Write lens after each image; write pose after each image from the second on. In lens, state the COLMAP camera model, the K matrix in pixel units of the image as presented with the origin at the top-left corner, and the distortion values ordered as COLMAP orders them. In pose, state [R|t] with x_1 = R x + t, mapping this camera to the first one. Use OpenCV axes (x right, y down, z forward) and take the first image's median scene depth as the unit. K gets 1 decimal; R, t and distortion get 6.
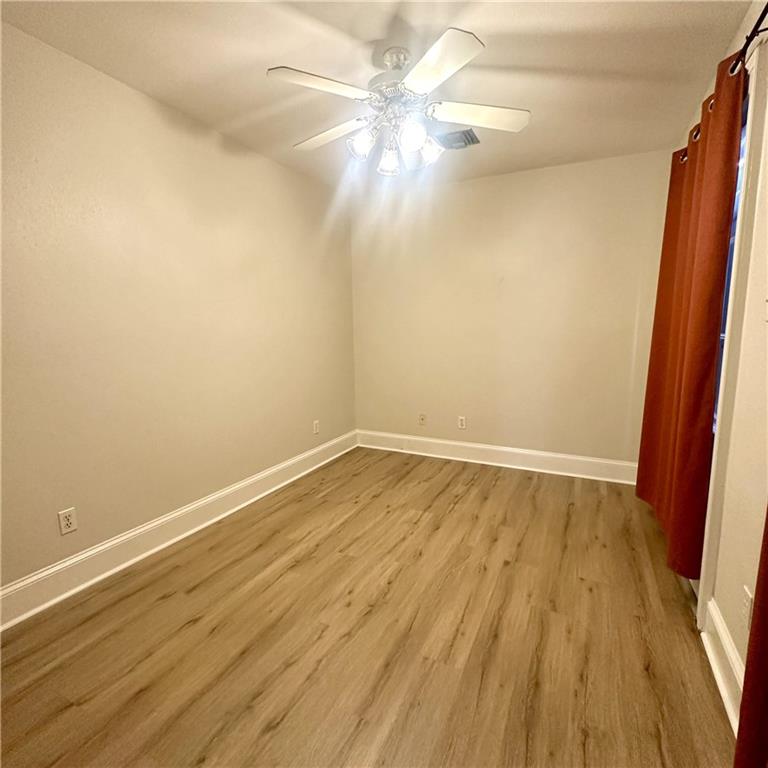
lens RADIAL K [[409.9, 0, 381.7], [0, 409.9, 383.2], [0, 0, 1]] dist [-0.006484, 0.001812]
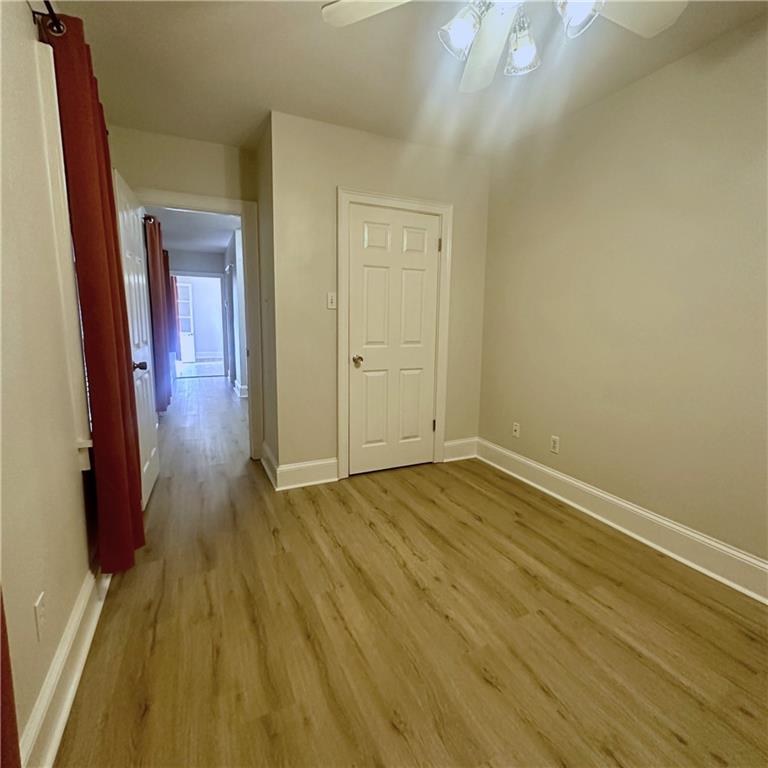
lens RADIAL K [[409.9, 0, 387.1], [0, 409.9, 381.2], [0, 0, 1]] dist [-0.006484, 0.001812]
pose [[-0.614762, 0.122527, -0.779137, 0.764706], [-0.114323, 0.963584, 0.241737, -0.178306], [0.780383, 0.237684, -0.578367, 1.429981]]
